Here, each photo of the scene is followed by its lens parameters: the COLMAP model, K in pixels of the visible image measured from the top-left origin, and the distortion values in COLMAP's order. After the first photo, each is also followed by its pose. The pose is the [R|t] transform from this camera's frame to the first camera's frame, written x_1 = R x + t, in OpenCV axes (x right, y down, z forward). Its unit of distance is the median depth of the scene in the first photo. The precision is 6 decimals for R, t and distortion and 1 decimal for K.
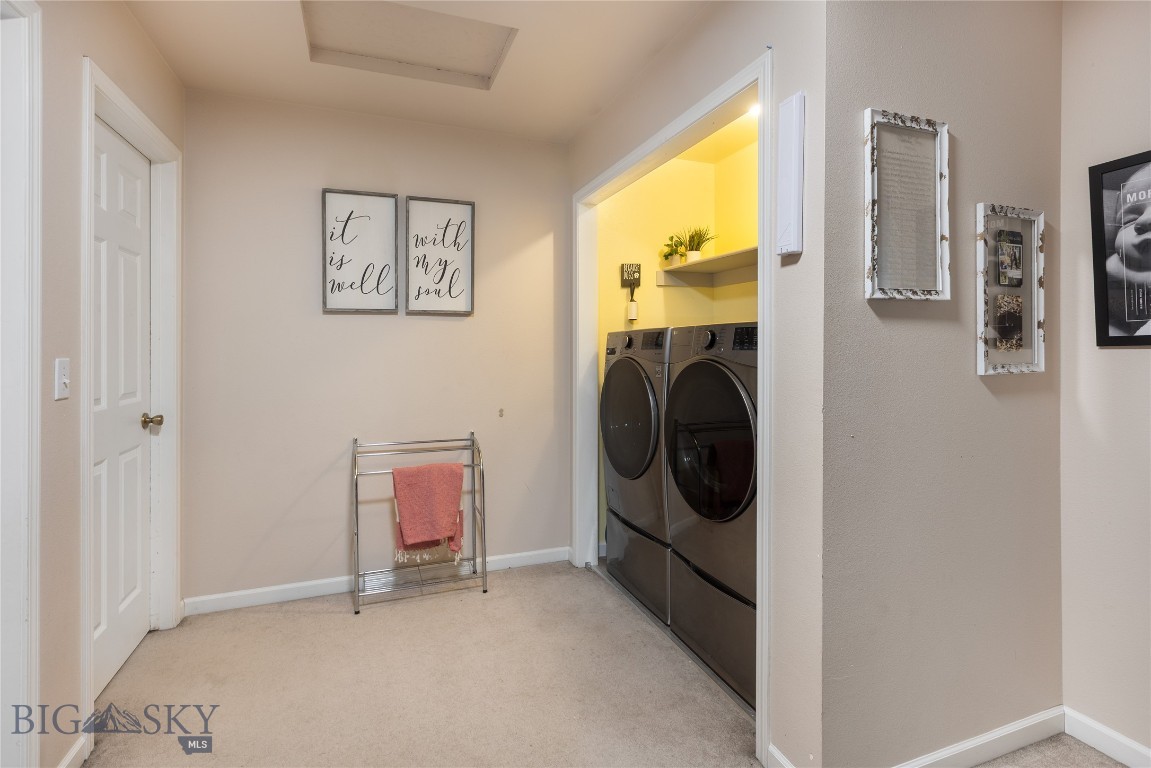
lens RADIAL K [[545.6, 0, 573.1], [0, 545.6, 336.8], [0, 0, 1]] dist [0.001036, -0.000301]
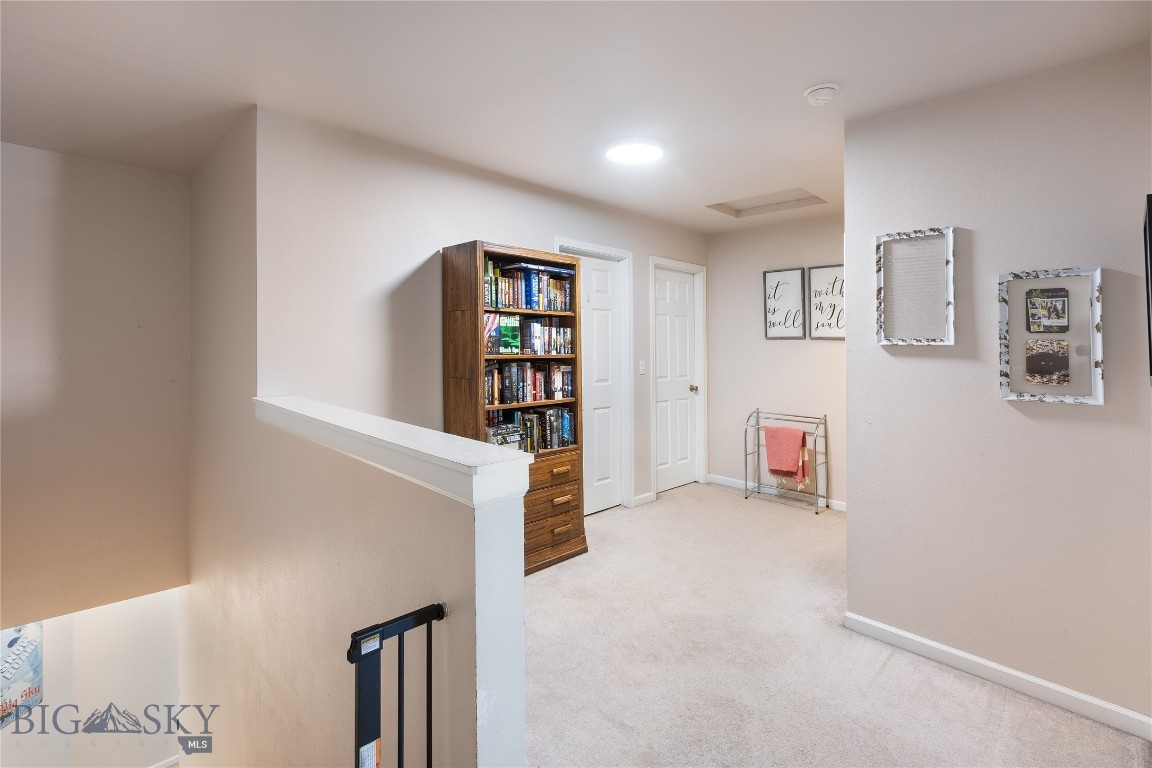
lens RADIAL K [[523.8, 0, 573.1], [0, 523.8, 354.8], [0, 0, 1]] dist [0.001204, 0.000832]
pose [[0.402815, 0.028851, -0.914827, 0.991984], [0.001715, 0.999478, 0.032276, -0.055736], [0.915280, -0.014570, 0.402555, -0.327388]]
